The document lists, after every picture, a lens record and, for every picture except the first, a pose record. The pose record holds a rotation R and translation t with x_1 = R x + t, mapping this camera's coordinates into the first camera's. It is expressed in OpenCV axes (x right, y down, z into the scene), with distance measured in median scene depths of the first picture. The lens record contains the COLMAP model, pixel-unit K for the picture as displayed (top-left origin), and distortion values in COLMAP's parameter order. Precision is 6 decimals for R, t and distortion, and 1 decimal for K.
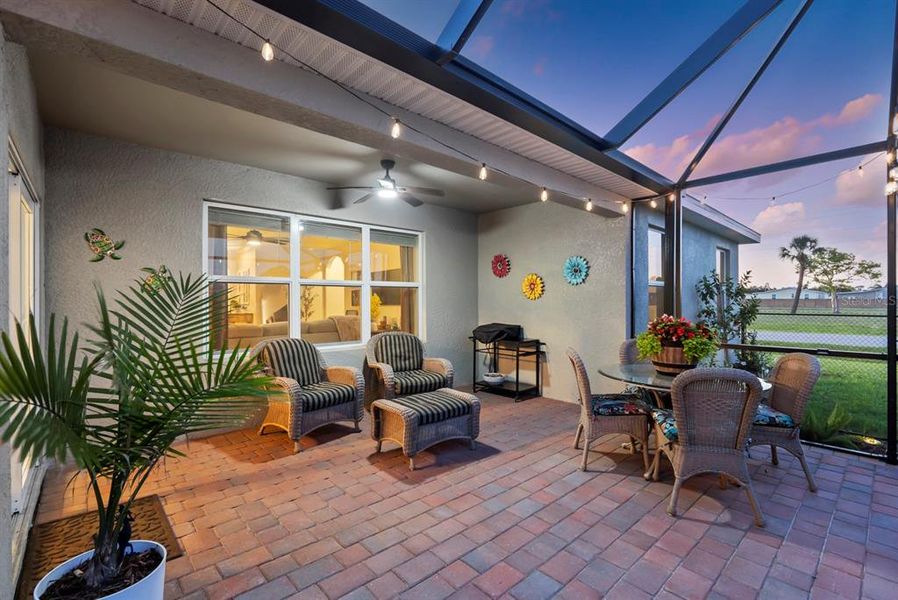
lens RADIAL K [[402.3, 0, 451.6], [0, 402.3, 300.6], [0, 0, 1]] dist [-0.003352, 0.001663]
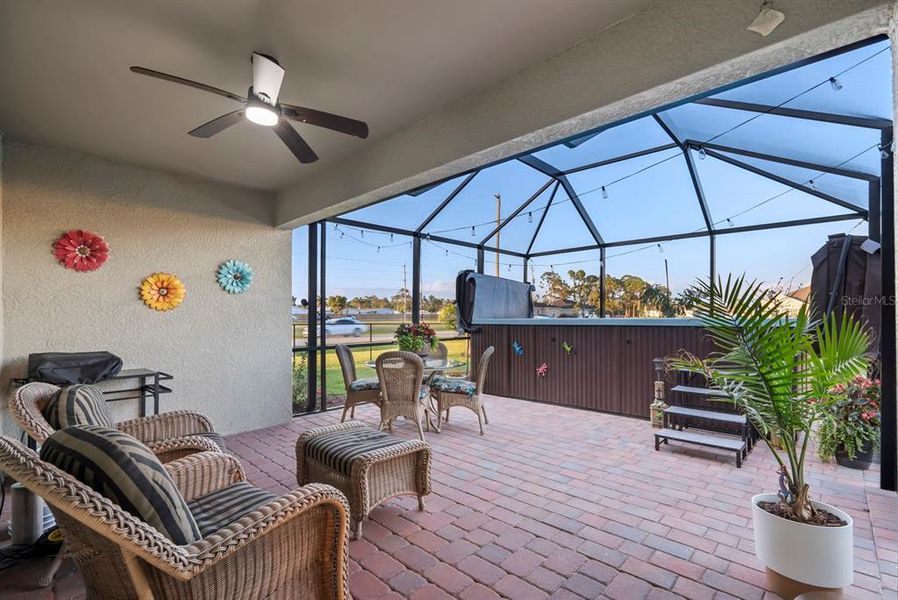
lens RADIAL K [[402.3, 0, 450.3], [0, 402.3, 306.5], [0, 0, 1]] dist [-0.003352, 0.001663]
pose [[-0.071402, 0.027972, 0.997055, -0.660904], [0.006244, 0.999600, -0.027596, 0.016729], [-0.997428, 0.004256, -0.071549, 0.703553]]
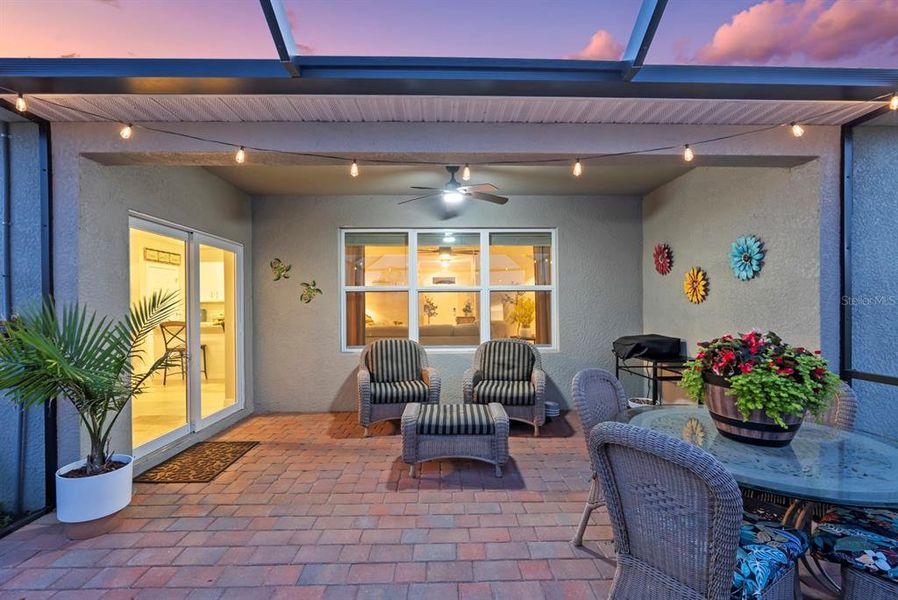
lens RADIAL K [[402.3, 0, 453.8], [0, 402.3, 307.2], [0, 0, 1]] dist [-0.003352, 0.001663]
pose [[0.754405, -0.002076, -0.656406, 0.441095], [0.003679, 0.999993, 0.001065, 0.002449], [0.656399, -0.003219, 0.754407, 0.228391]]
